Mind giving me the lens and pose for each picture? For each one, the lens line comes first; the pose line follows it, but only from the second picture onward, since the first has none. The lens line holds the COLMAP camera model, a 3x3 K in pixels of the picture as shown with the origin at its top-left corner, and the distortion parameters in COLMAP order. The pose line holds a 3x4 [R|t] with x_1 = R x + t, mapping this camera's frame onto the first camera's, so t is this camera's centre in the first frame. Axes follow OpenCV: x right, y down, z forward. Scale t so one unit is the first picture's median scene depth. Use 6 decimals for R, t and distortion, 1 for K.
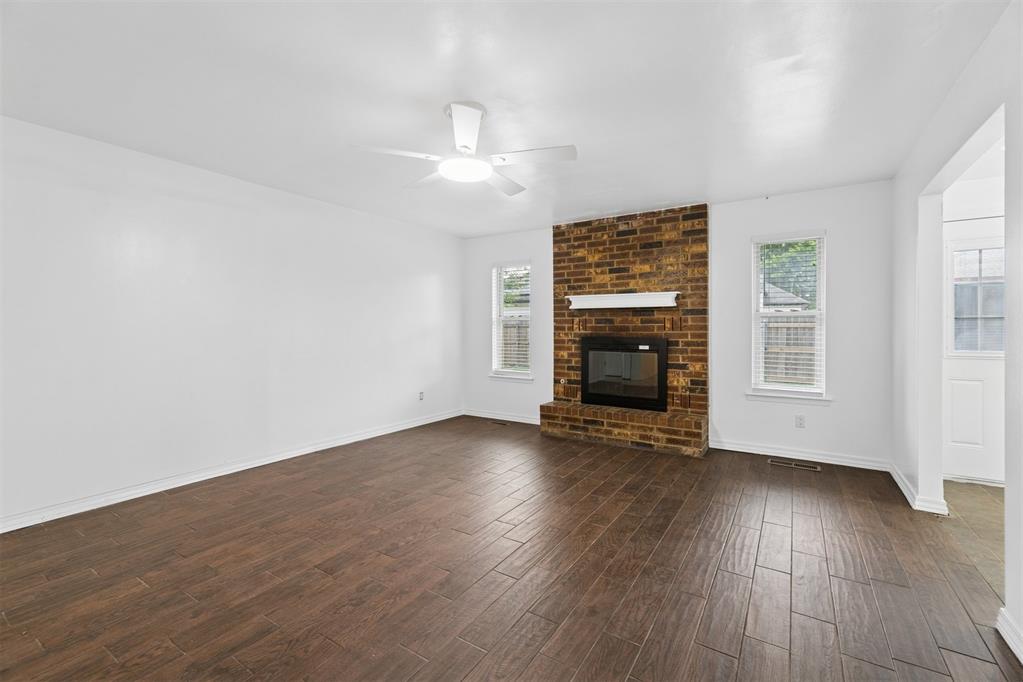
lens RADIAL K [[441.6, 0, 511.4], [0, 441.6, 333.5], [0, 0, 1]] dist [0.001887, 0.000354]
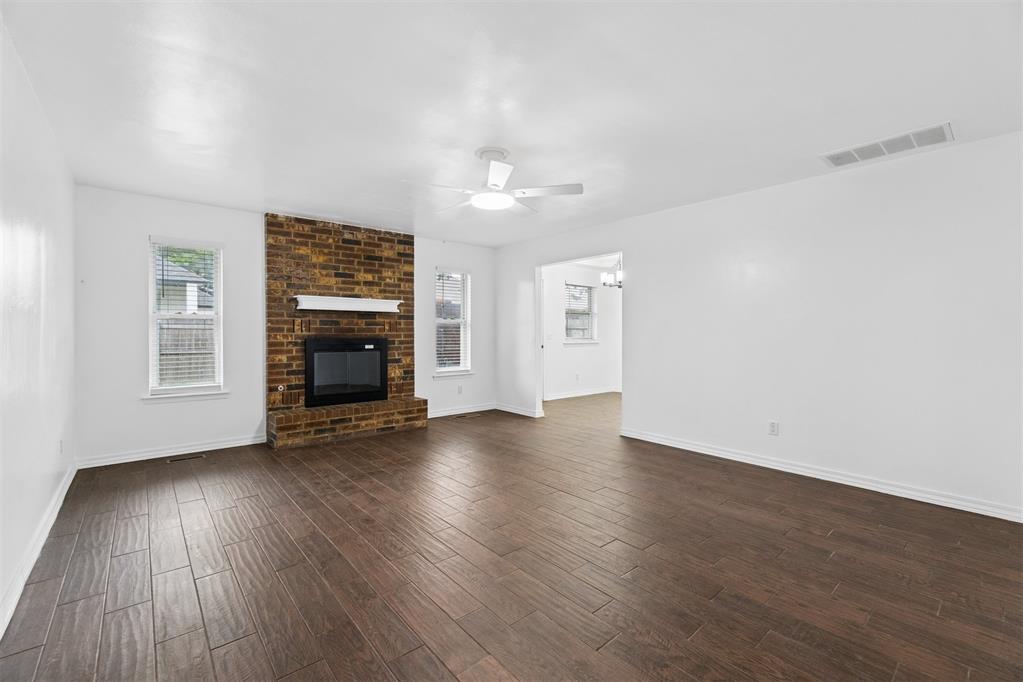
lens RADIAL K [[441.6, 0, 509.2], [0, 441.6, 336.8], [0, 0, 1]] dist [0.001887, 0.000354]
pose [[0.292569, -0.011699, 0.956173, -0.661511], [0.009990, 0.999908, 0.009178, -0.000704], [-0.956192, 0.006867, 0.292659, 0.310340]]
